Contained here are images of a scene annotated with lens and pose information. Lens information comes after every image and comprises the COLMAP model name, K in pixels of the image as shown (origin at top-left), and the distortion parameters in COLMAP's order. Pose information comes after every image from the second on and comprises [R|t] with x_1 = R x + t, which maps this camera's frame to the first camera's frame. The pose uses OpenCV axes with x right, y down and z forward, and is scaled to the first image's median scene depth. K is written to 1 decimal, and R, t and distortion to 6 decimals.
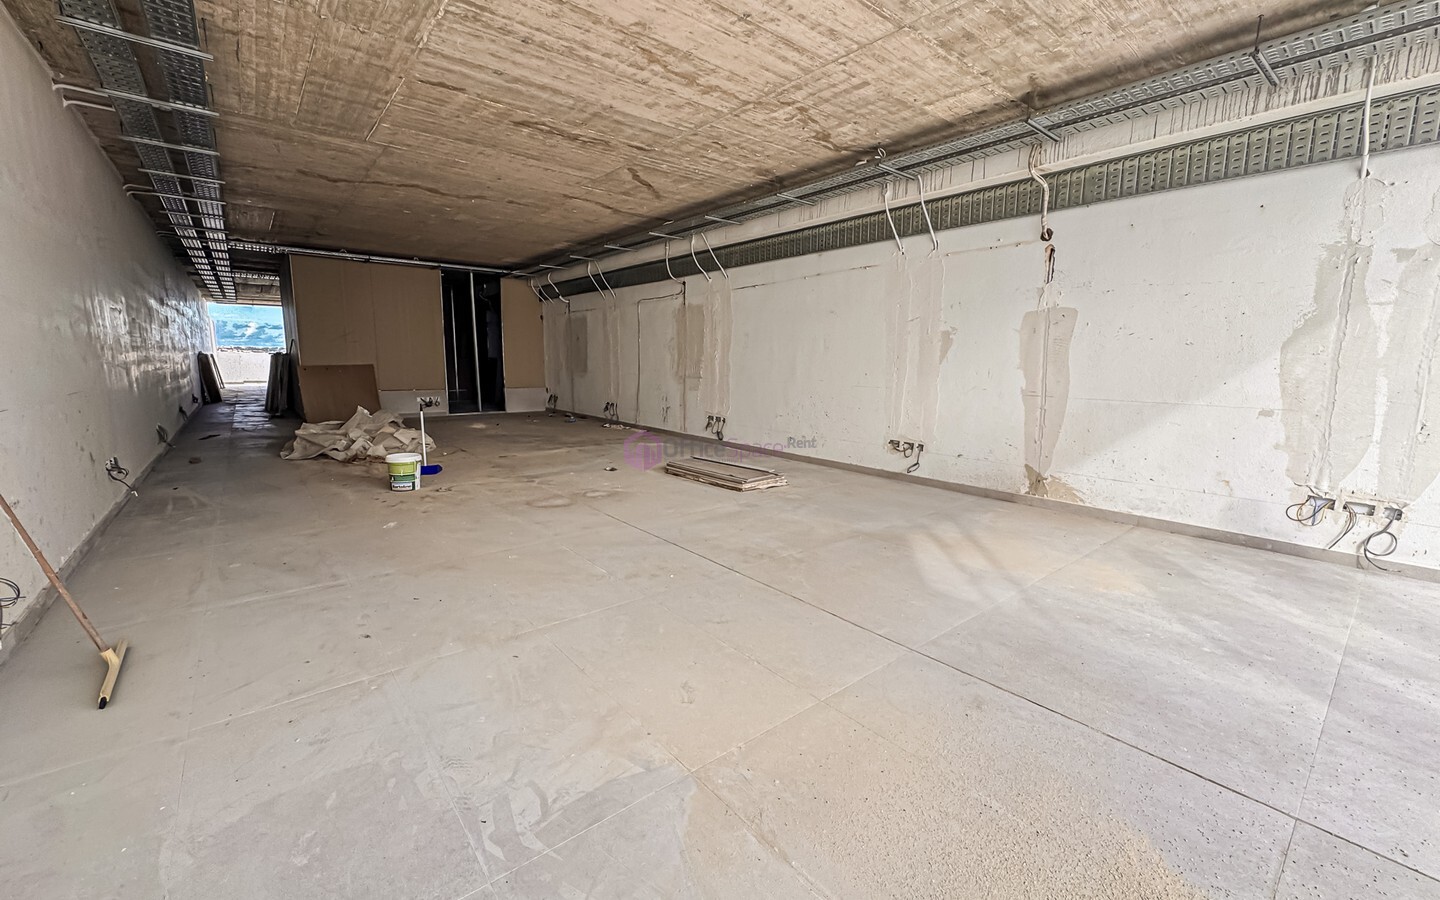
lens RADIAL K [[575.1, 0, 720.0], [0, 575.1, 450.0], [0, 0, 1]] dist [-0.003371, -0.000091]
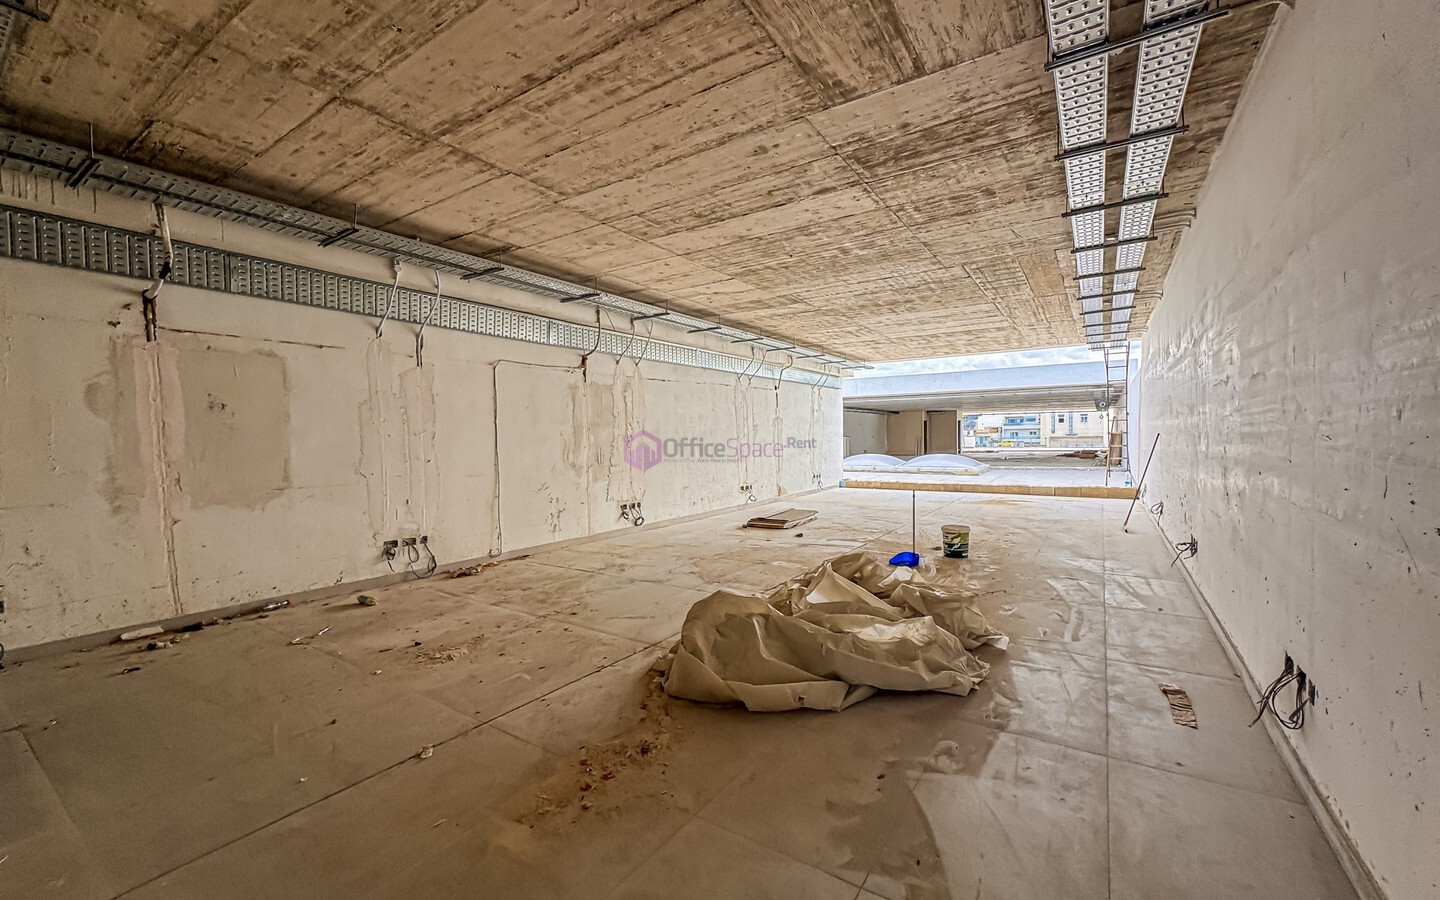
lens RADIAL K [[575.1, 0, 720.0], [0, 575.1, 450.0], [0, 0, 1]] dist [-0.003371, -0.000091]
pose [[-0.282903, -0.022501, 0.958885, -0.791897], [0.171860, 0.982356, 0.073756, -0.156332], [-0.943626, 0.185660, -0.274044, 0.906003]]
